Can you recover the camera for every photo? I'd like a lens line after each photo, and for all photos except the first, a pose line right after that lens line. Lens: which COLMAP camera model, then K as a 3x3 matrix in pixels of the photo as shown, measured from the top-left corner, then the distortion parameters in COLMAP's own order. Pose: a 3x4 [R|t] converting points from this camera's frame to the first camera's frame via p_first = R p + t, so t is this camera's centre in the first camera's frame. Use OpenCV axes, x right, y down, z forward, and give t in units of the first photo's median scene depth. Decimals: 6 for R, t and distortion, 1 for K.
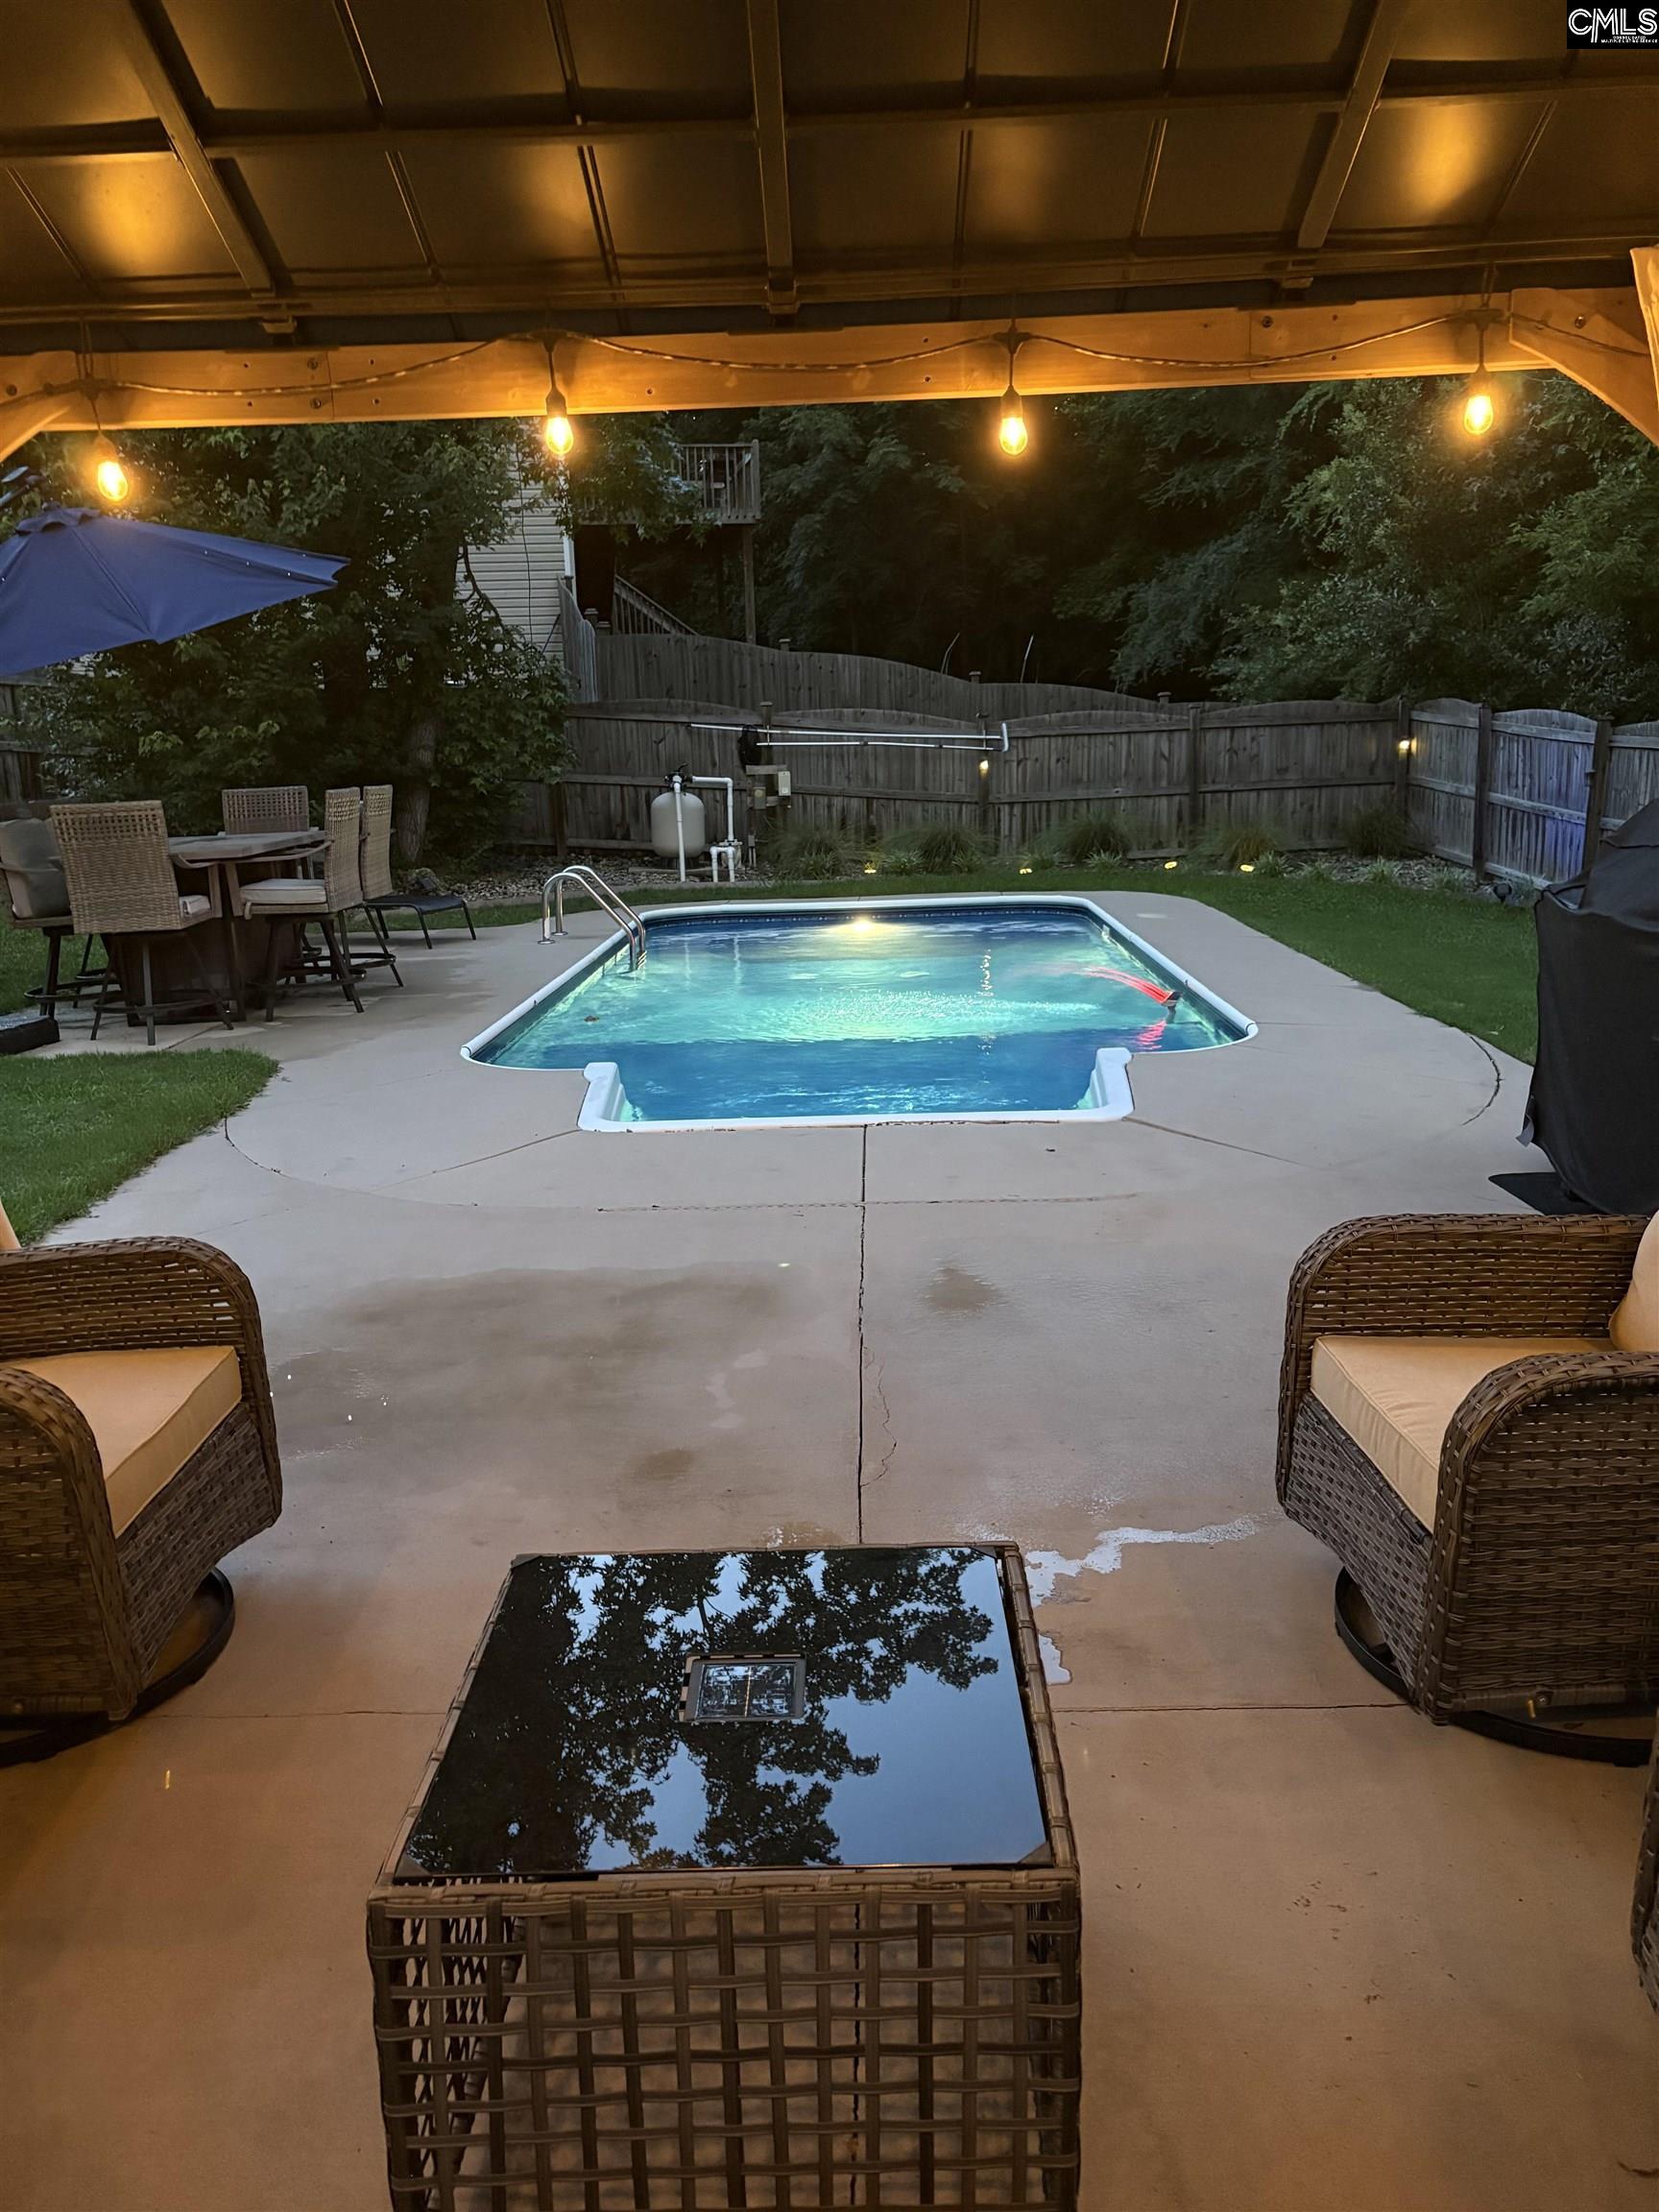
lens RADIAL K [[1647.8, 0, 829.5], [0, 1647.8, 1106.0], [0, 0, 1]] dist [0.118926, -0.356184]
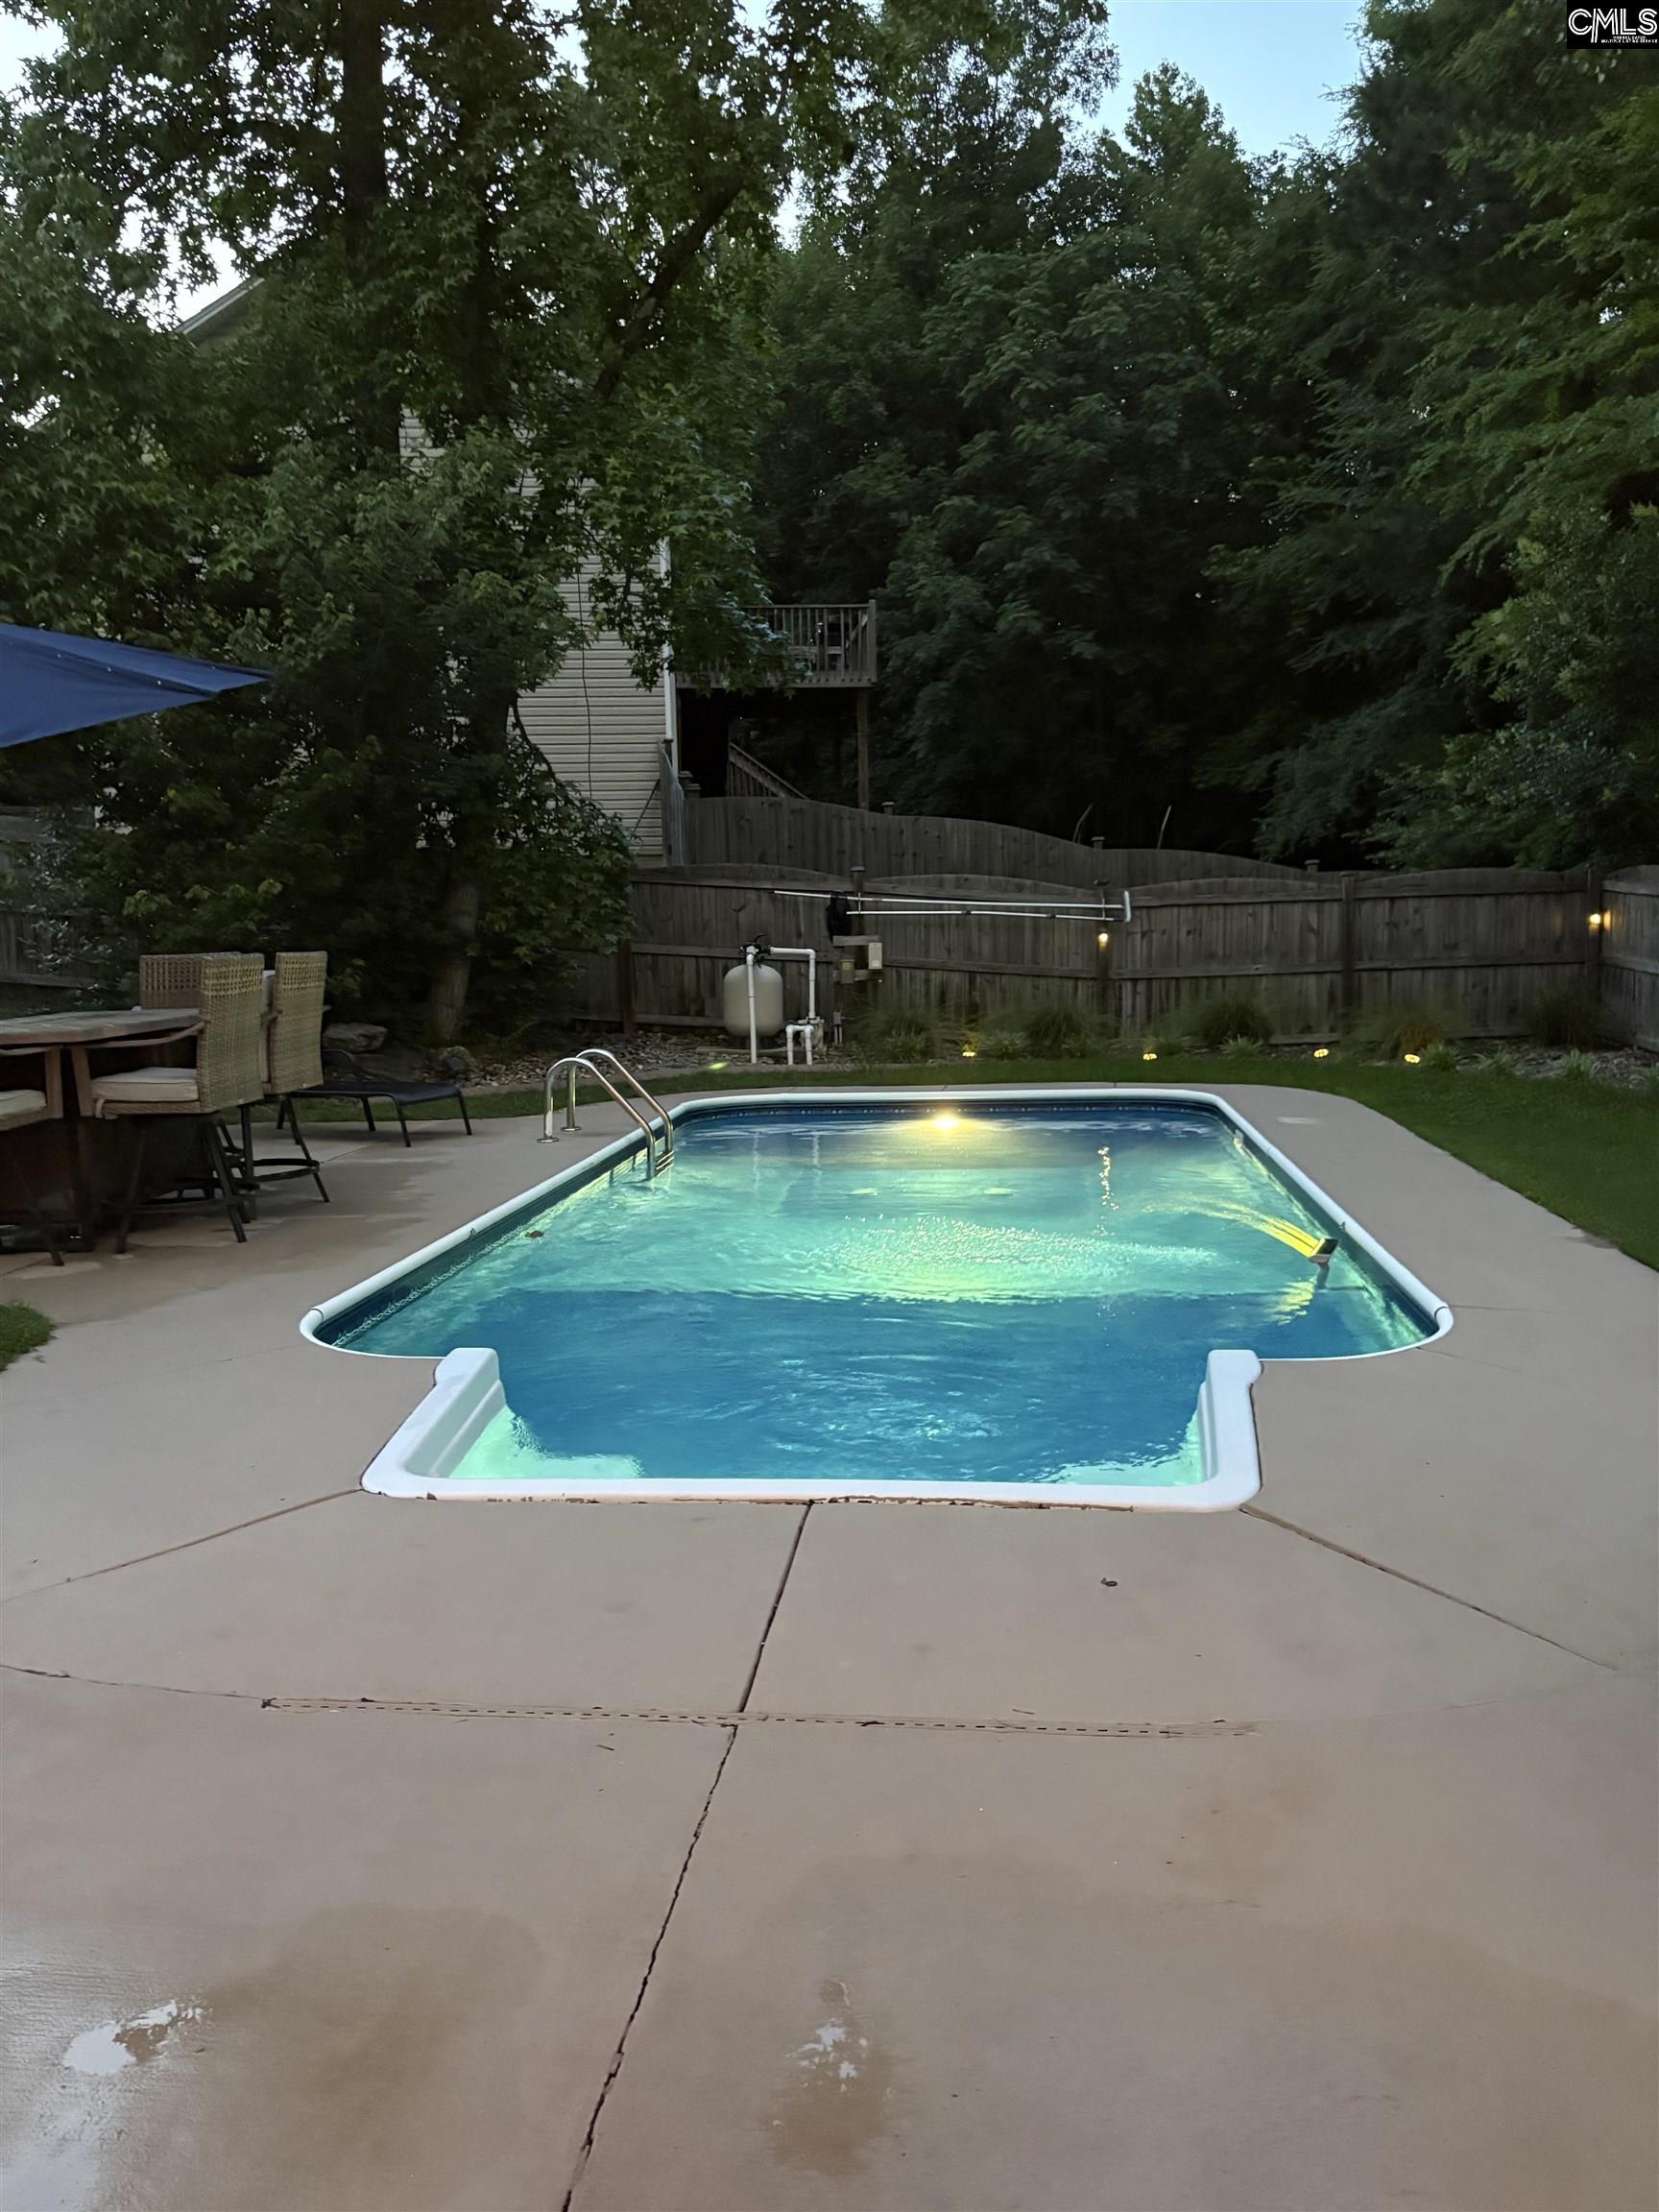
lens RADIAL K [[1647.8, 0, 829.5], [0, 1647.8, 1106.0], [0, 0, 1]] dist [0.118926, -0.356184]
pose [[0.996116, 0.016881, -0.086419, 0.026219], [-0.025659, 0.994506, -0.101491, -0.023530], [0.084231, 0.103314, 0.991076, 0.125206]]
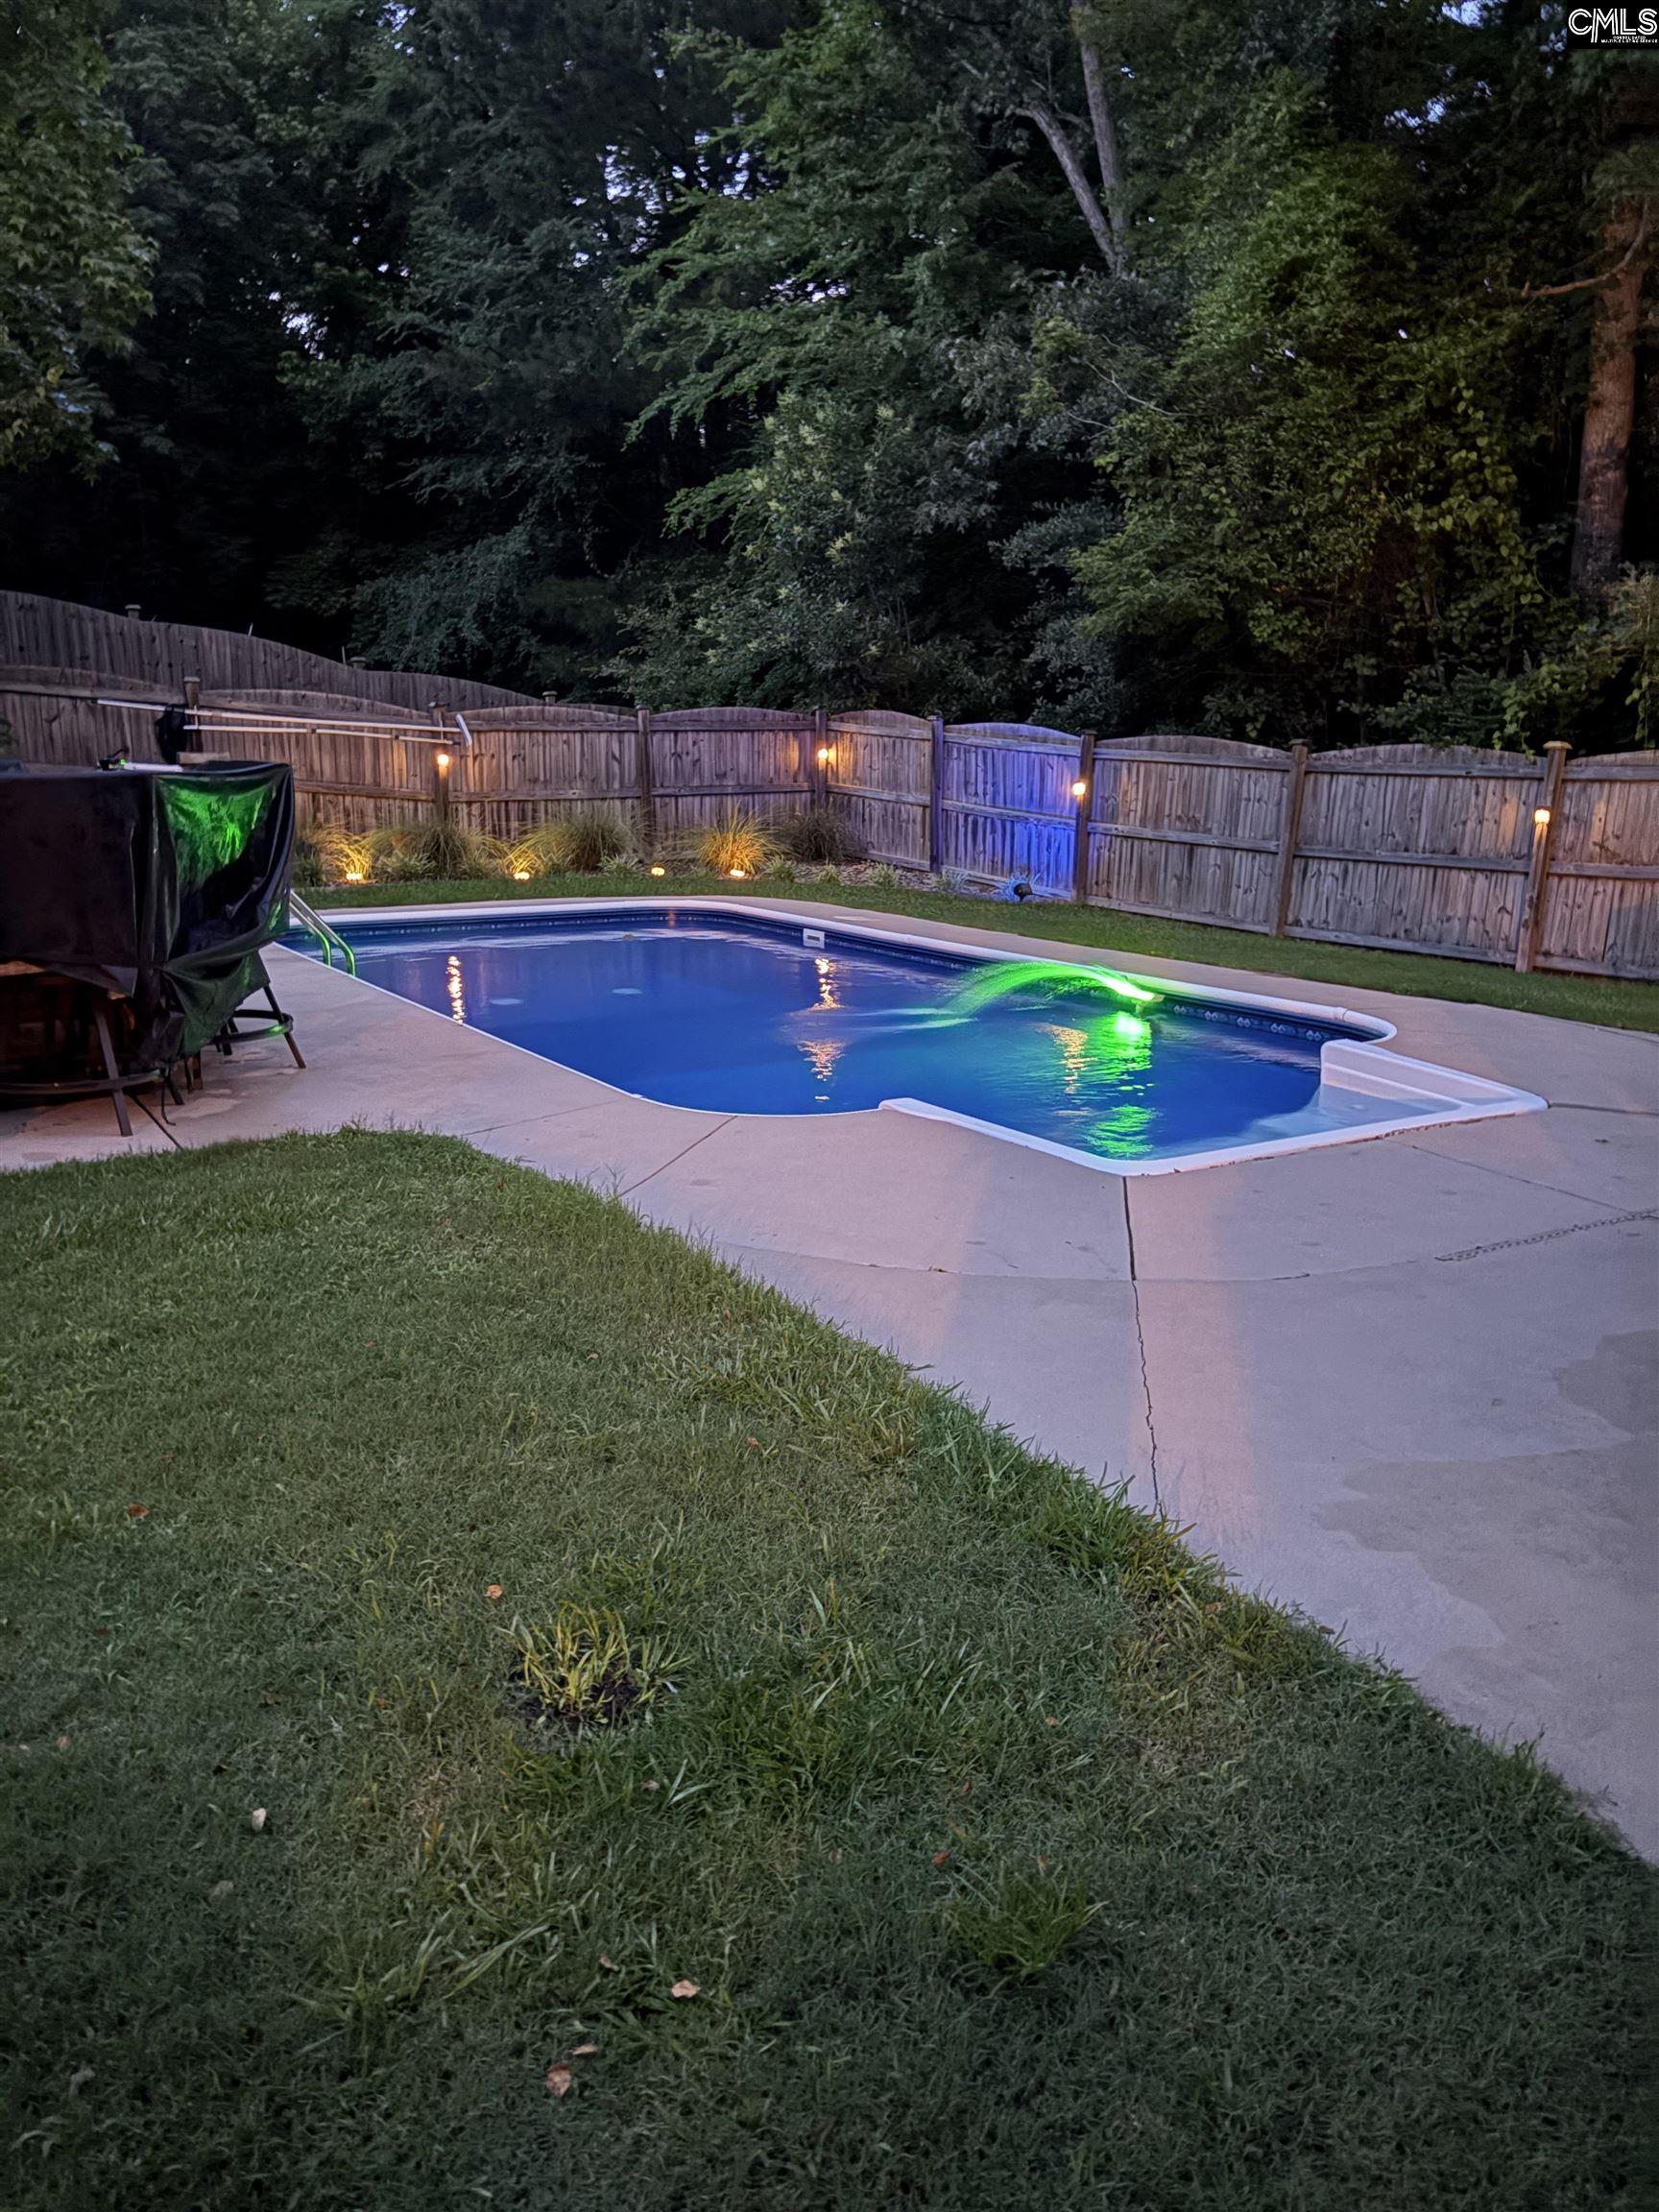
lens RADIAL K [[1660.8, 0, 830.7], [0, 1660.8, 1135.1], [0, 0, 1]] dist [-0.005093, -0.001350]
pose [[0.841615, -0.090780, 0.532393, -0.235218], [0.085916, 0.995723, 0.033968, -0.015219], [-0.533200, 0.017153, 0.845815, 0.127950]]
